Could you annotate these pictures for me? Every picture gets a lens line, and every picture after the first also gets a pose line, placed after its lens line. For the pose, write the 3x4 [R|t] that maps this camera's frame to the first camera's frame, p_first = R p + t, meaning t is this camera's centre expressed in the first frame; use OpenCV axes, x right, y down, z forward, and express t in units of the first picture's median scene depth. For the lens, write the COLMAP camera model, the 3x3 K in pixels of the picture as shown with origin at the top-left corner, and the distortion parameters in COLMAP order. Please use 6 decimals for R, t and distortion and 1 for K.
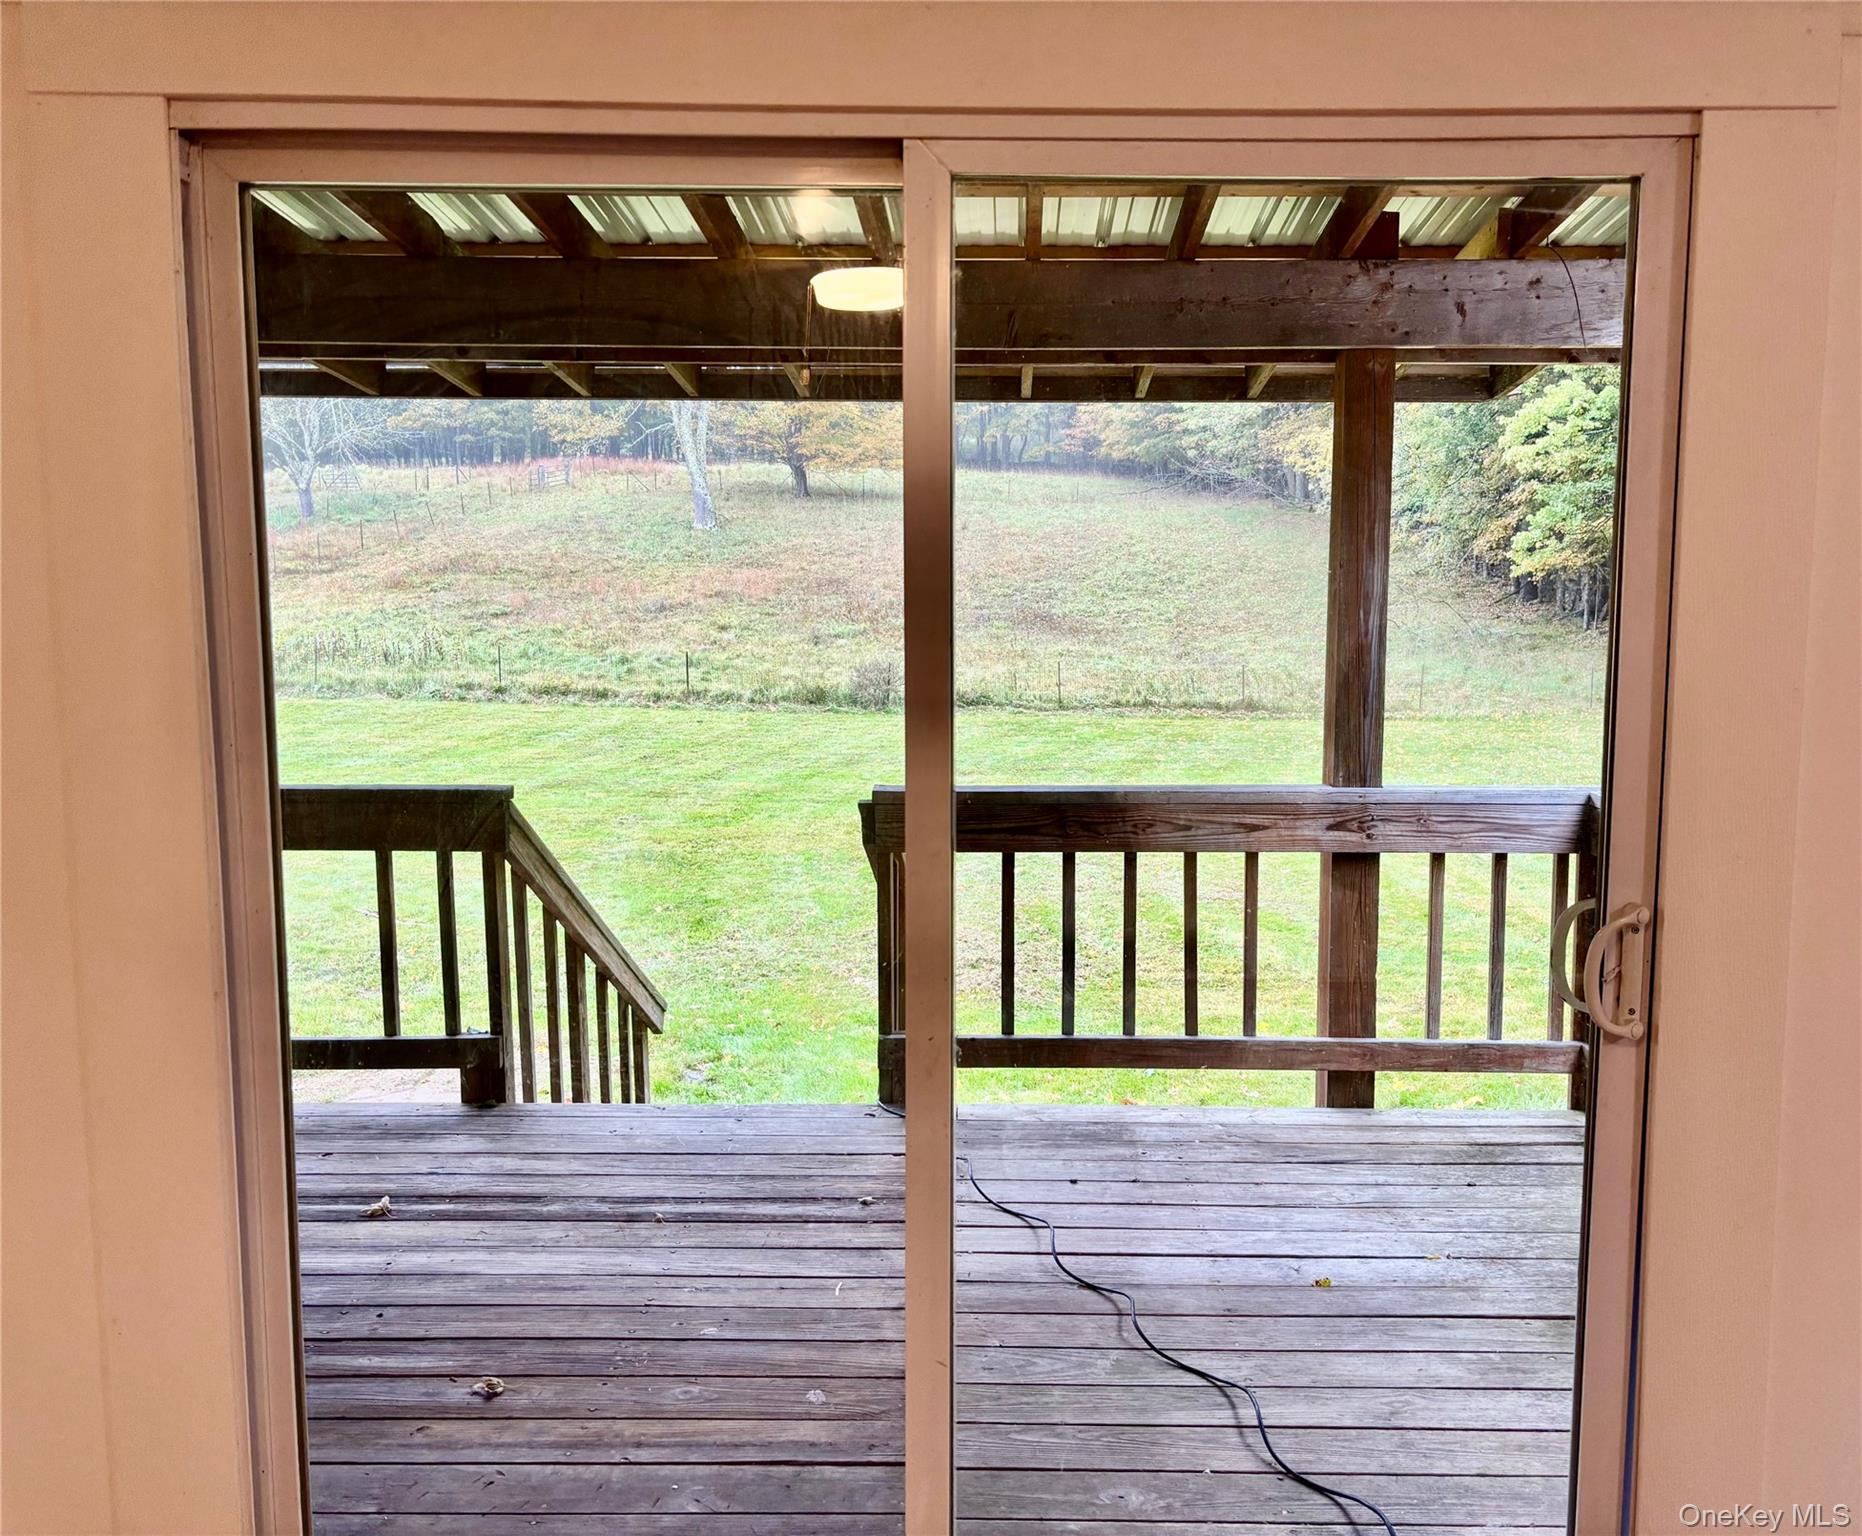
lens RADIAL K [[1611.2, 0, 932.0], [0, 1611.2, 765.7], [0, 0, 1]] dist [0.033030, 0.003974]
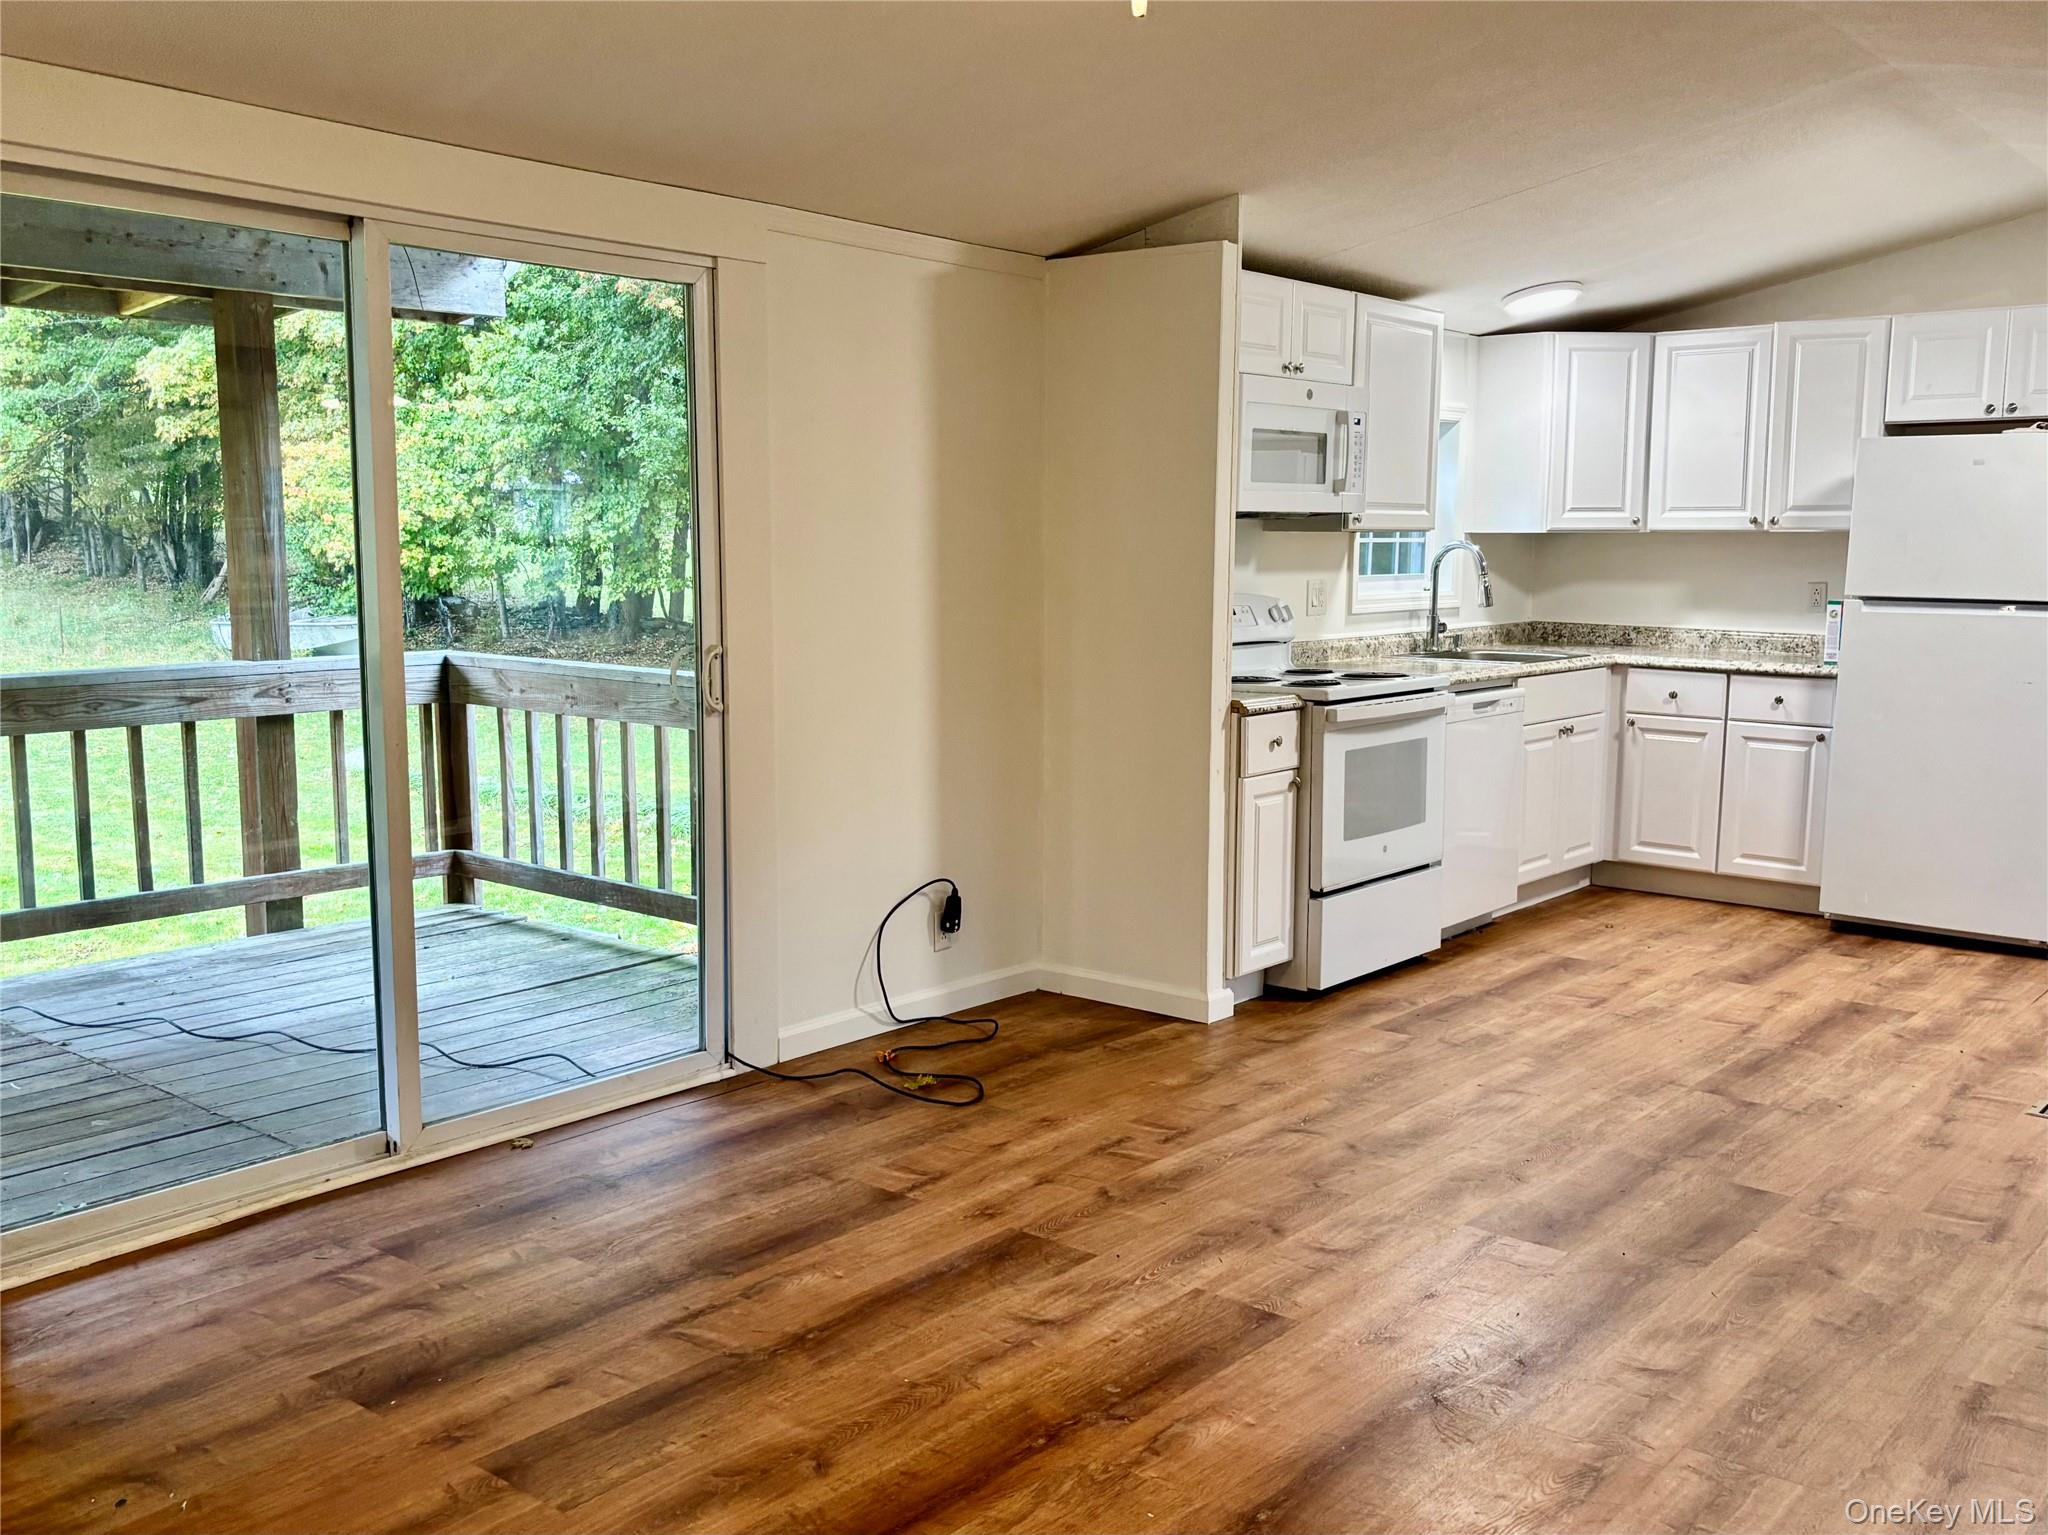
lens RADIAL K [[2006.4, 0, 1027.3], [0, 2006.4, 810.1], [0, 0, 1]] dist [-0.001124, 0.000000]
pose [[0.634287, -0.101852, 0.766359, -0.530142], [0.074539, 0.994722, 0.070508, 0.060222], [-0.769495, 0.012401, 0.638532, -0.375923]]
